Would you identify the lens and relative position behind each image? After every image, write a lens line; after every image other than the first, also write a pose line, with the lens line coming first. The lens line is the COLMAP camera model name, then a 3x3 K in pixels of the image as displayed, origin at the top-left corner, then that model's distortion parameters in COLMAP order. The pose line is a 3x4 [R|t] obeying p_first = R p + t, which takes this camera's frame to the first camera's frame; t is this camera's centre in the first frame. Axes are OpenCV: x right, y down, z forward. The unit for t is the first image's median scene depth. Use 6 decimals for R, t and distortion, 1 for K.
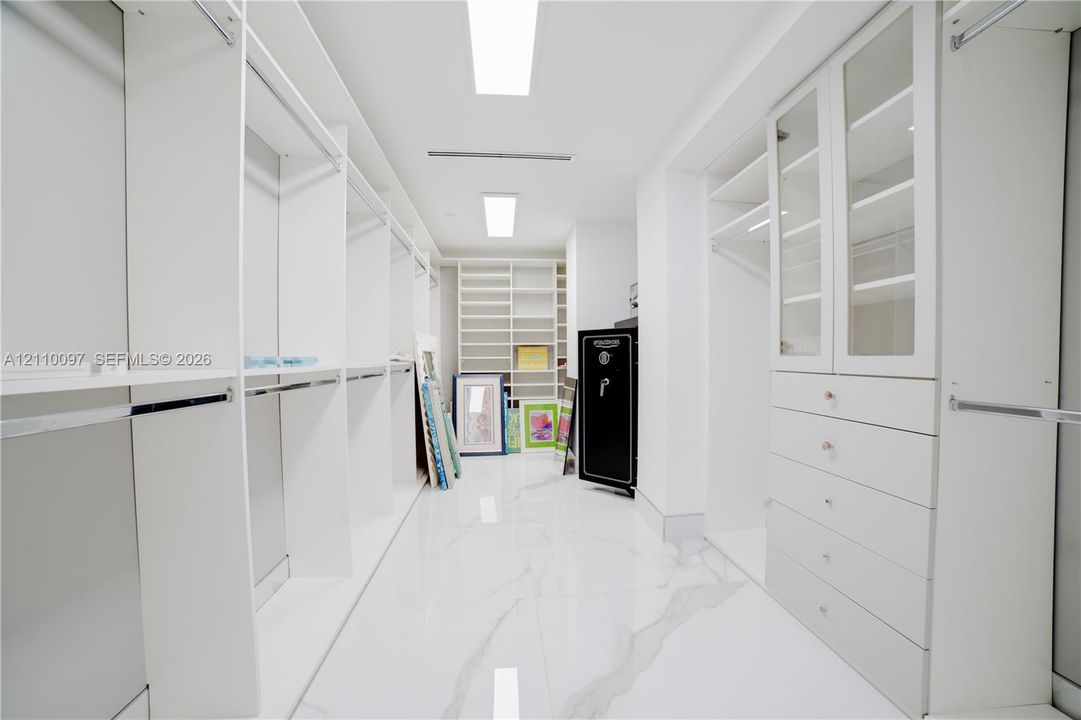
lens RADIAL K [[454.4, 0, 544.9], [0, 454.4, 358.8], [0, 0, 1]] dist [-0.003984, -0.000297]
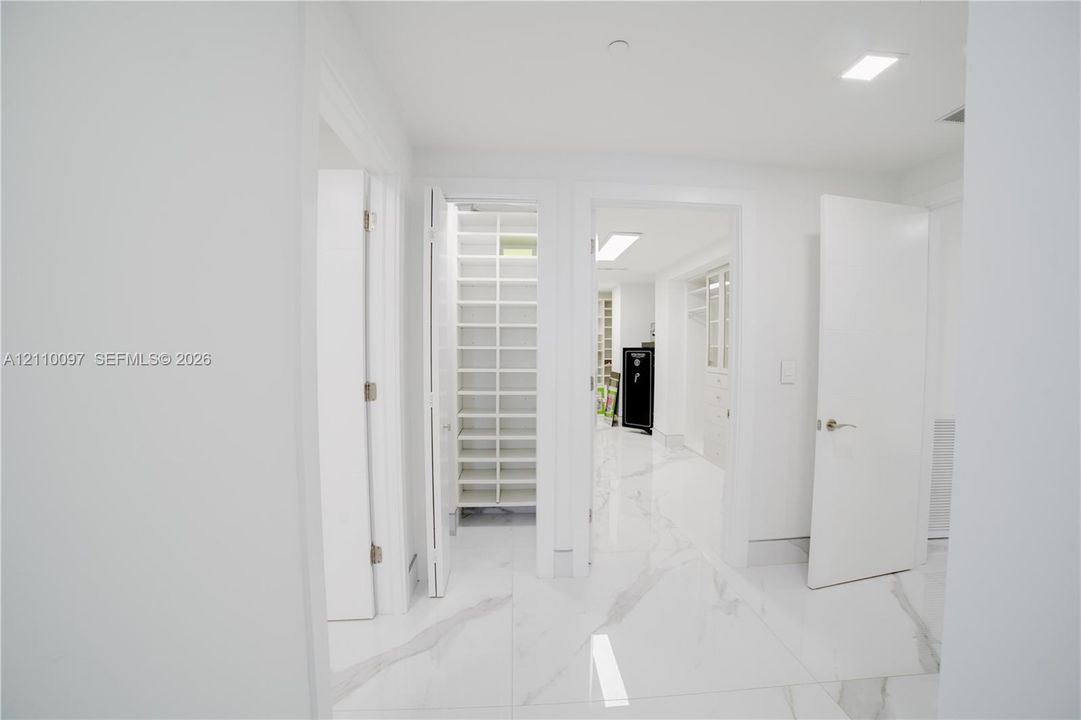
lens RADIAL K [[454.4, 0, 544.9], [0, 454.4, 358.8], [0, 0, 1]] dist [-0.003984, -0.000297]
pose [[0.999368, 0.006612, -0.034922, -0.190296], [-0.005833, 0.999733, 0.022363, -0.058051], [0.035061, -0.022146, 0.999140, -0.929305]]
